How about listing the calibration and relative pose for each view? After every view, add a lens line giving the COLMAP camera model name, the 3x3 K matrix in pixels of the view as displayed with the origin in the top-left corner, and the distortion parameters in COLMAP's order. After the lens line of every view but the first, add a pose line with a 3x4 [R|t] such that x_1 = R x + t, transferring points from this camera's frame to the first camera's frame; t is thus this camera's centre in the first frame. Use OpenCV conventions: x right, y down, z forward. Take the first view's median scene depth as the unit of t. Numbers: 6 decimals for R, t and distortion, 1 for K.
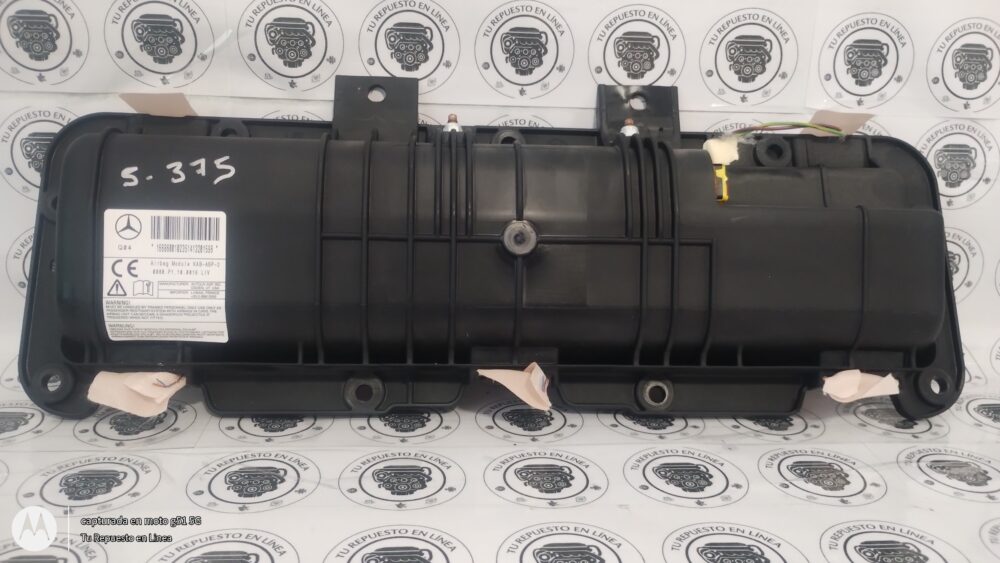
lens RADIAL K [[908.8, 0, 497.1], [0, 908.8, 265.7], [0, 0, 1]] dist [0.085300, -0.183828]
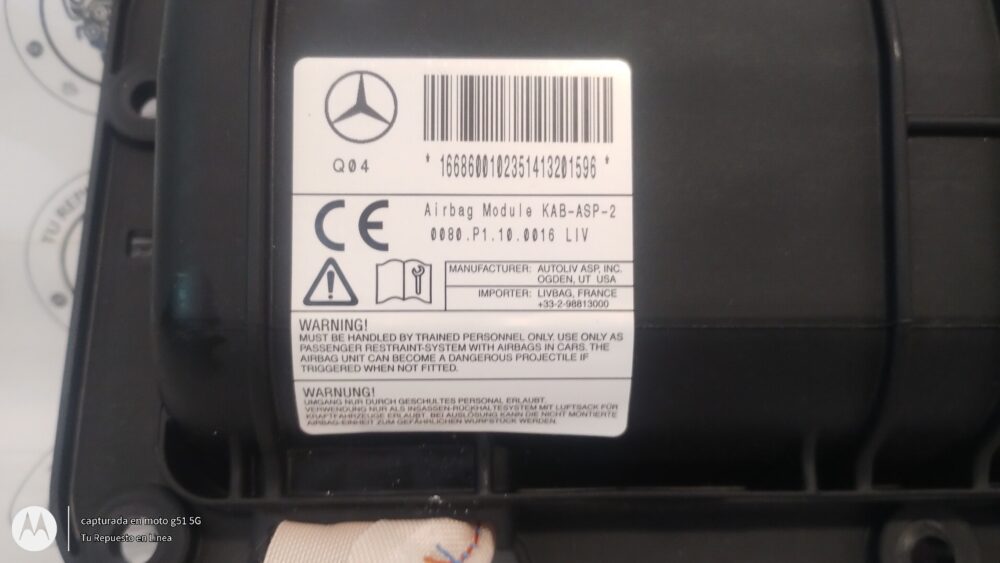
lens RADIAL K [[905.4, 0, 500.0], [0, 905.4, 281.5], [0, 0, 1]] dist [0.085563, -0.215570]
pose [[0.999302, -0.020141, -0.031465, -0.337679], [0.018480, 0.998464, -0.052241, 0.042654], [0.032468, 0.051623, 0.998139, 0.656774]]
